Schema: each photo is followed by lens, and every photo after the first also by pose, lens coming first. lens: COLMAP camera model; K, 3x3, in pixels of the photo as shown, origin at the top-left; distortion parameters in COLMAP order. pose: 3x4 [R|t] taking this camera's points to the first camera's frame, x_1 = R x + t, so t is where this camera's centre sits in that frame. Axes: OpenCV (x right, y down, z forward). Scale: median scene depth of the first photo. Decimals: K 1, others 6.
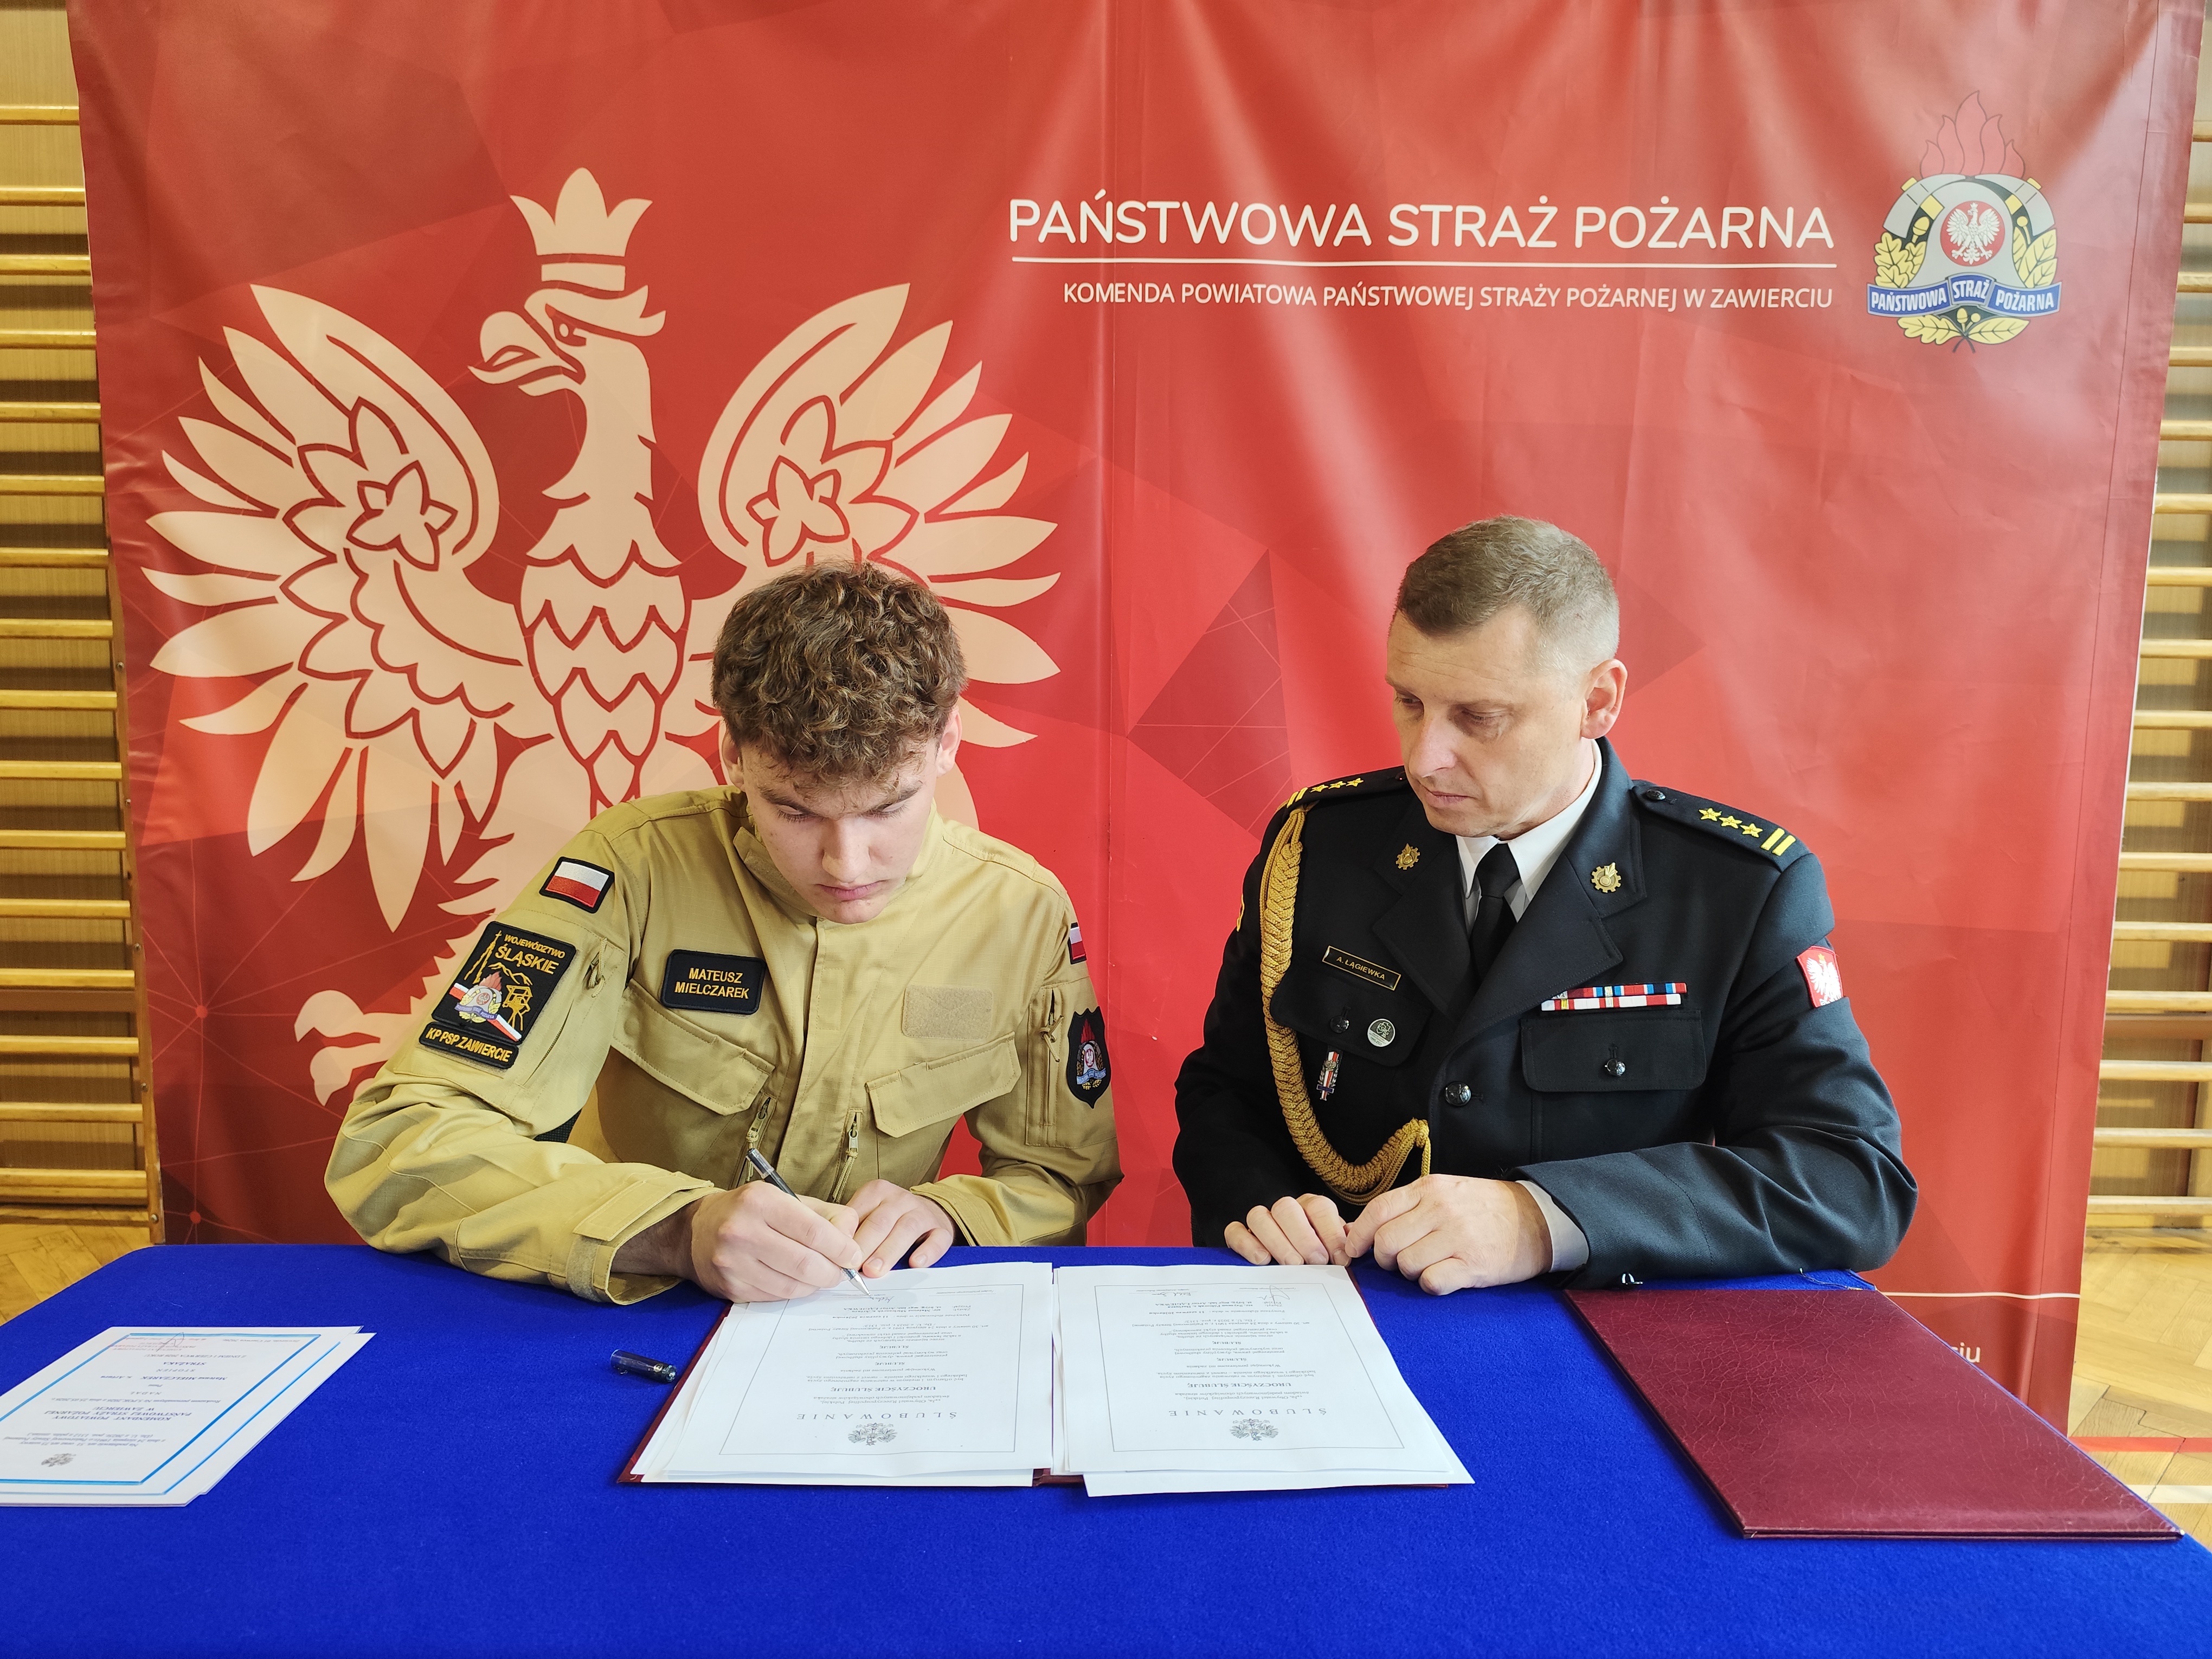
lens RADIAL K [[1567.1, 0, 1098.6], [0, 1567.1, 835.3], [0, 0, 1]] dist [0.028216, -0.042959]
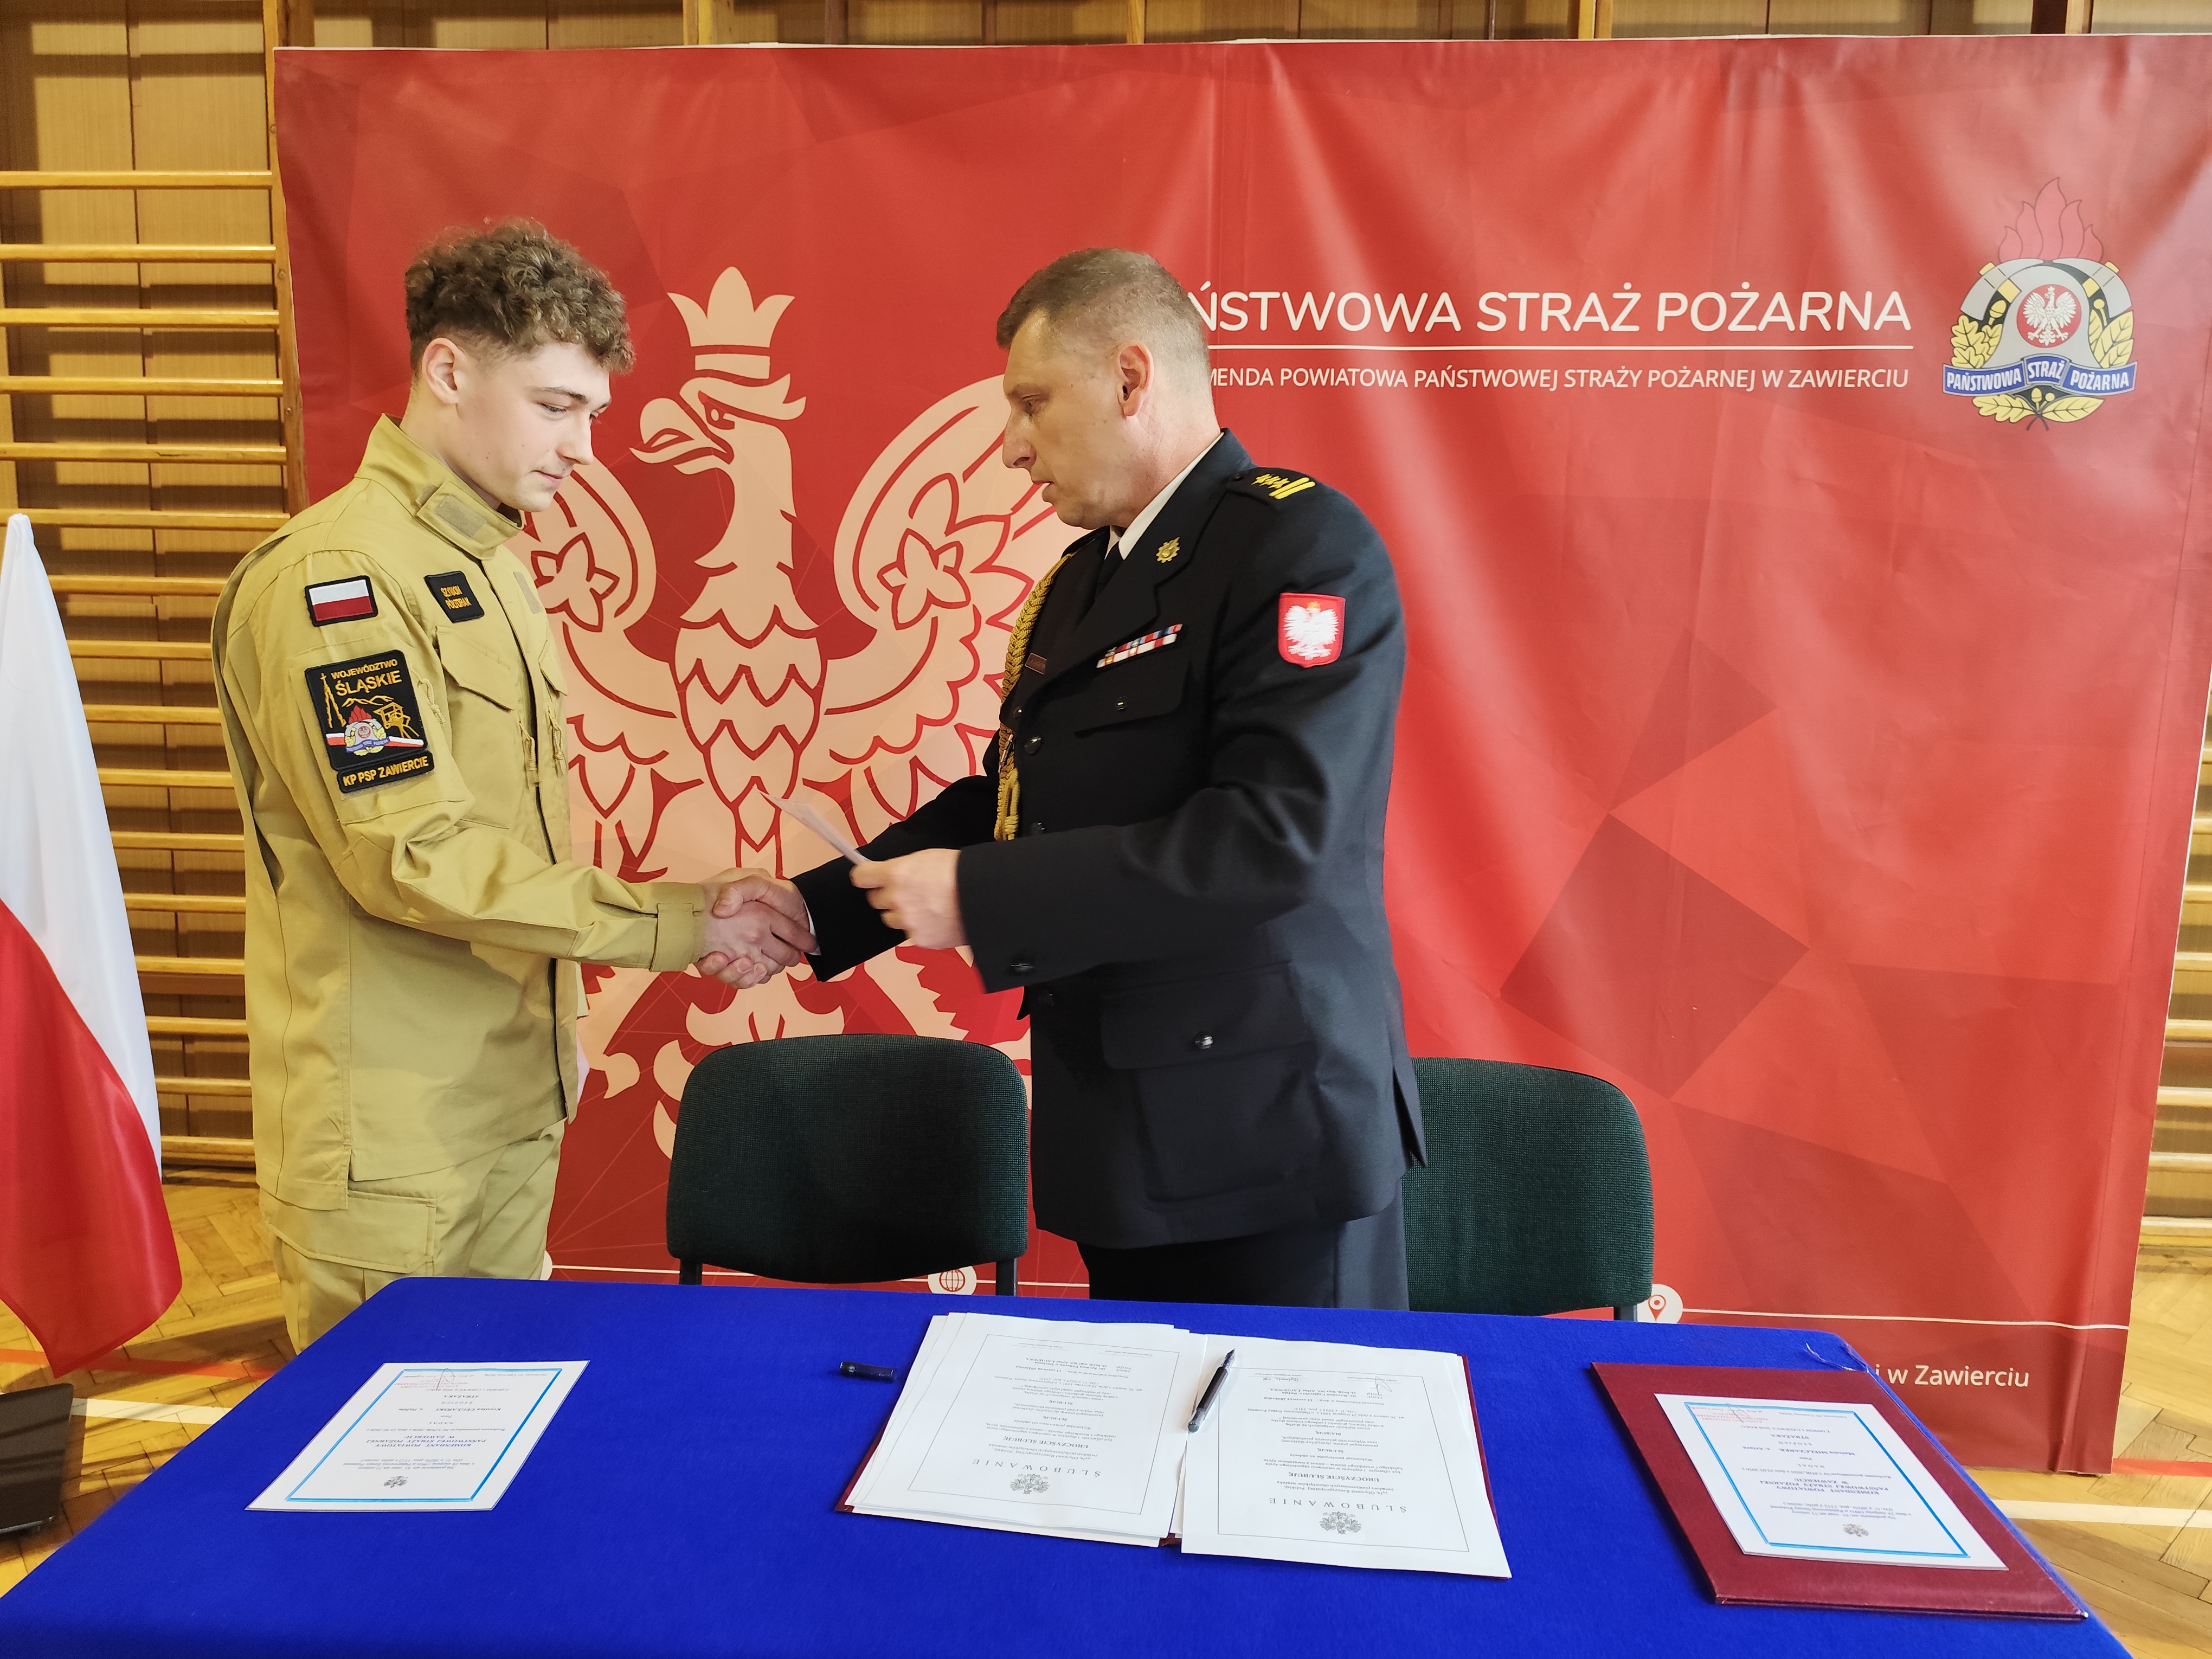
lens RADIAL K [[1567.1, 0, 1087.0], [0, 1567.1, 833.2], [0, 0, 1]] dist [0.028216, -0.042959]
pose [[0.997580, 0.013756, -0.068157, -0.001452], [-0.011526, 0.999389, 0.033004, -0.068086], [0.068570, -0.032139, 0.997129, -0.086612]]
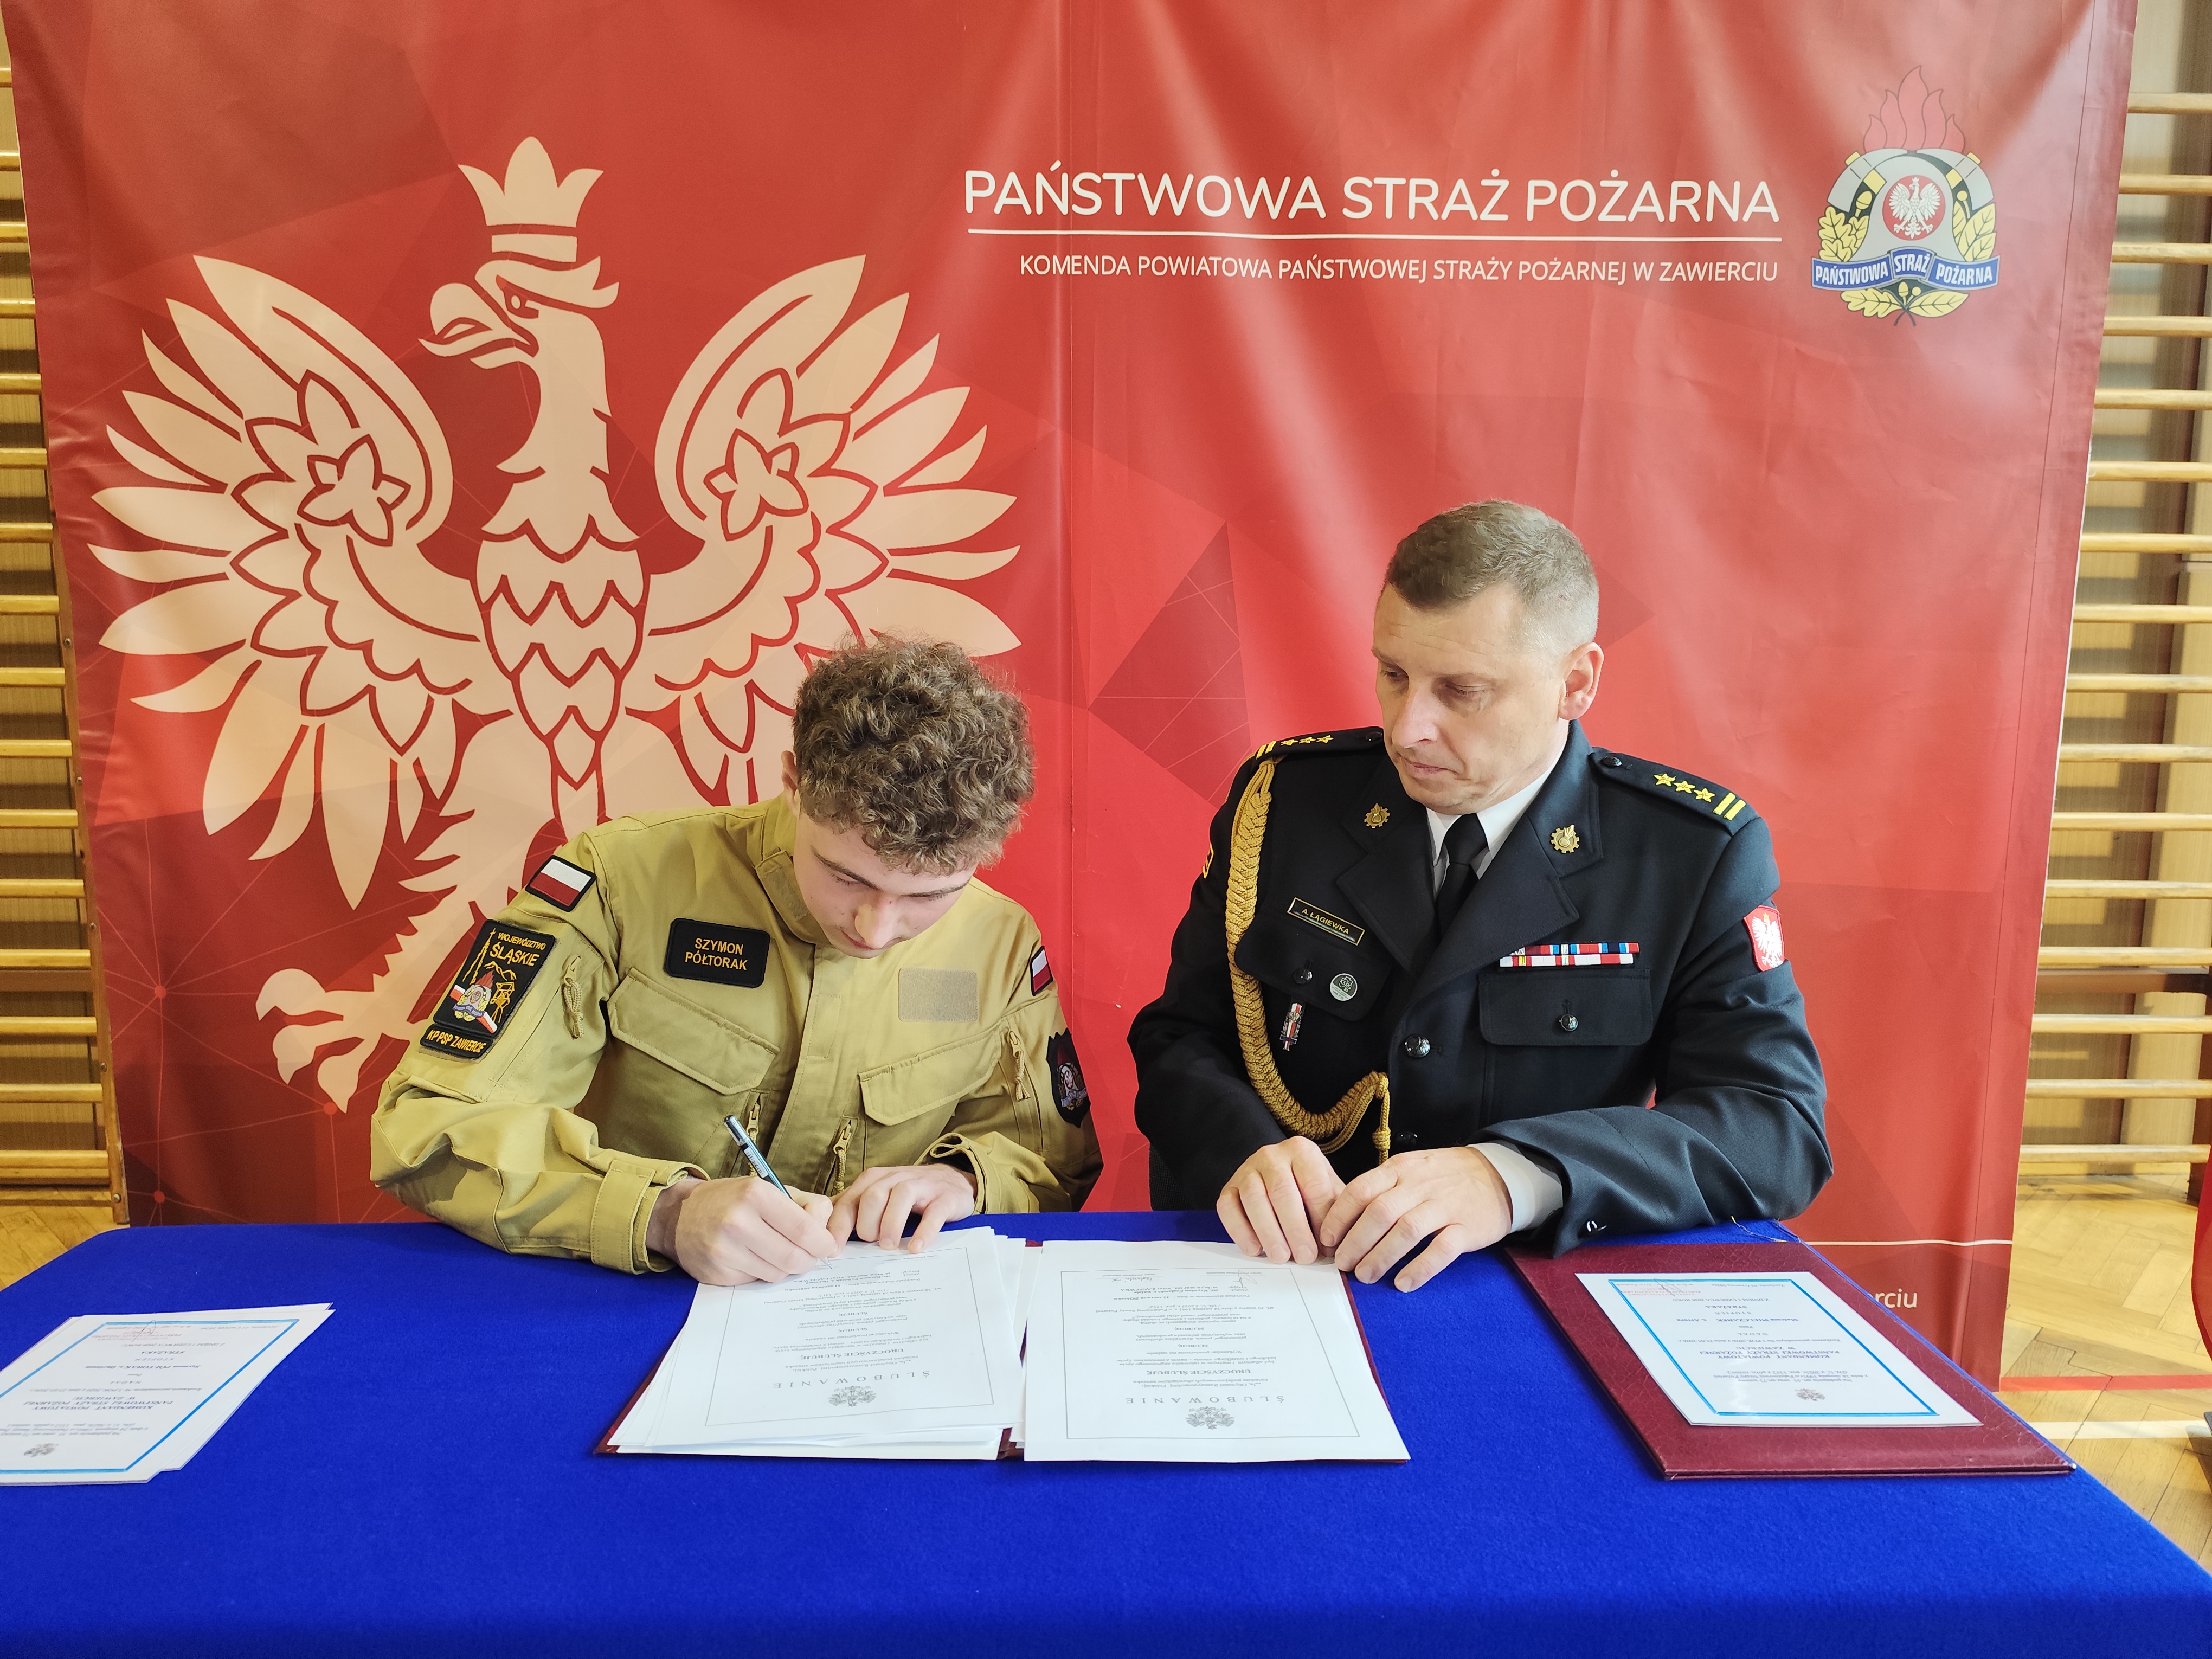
lens RADIAL K [[1567.1, 0, 1117.6], [0, 1567.1, 842.4], [0, 0, 1]] dist [0.028216, -0.042959]
pose [[0.999458, -0.009634, 0.031479, 0.004732], [0.008765, 0.999580, 0.027610, -0.004861], [-0.031732, -0.027319, 0.999123, -0.011708]]
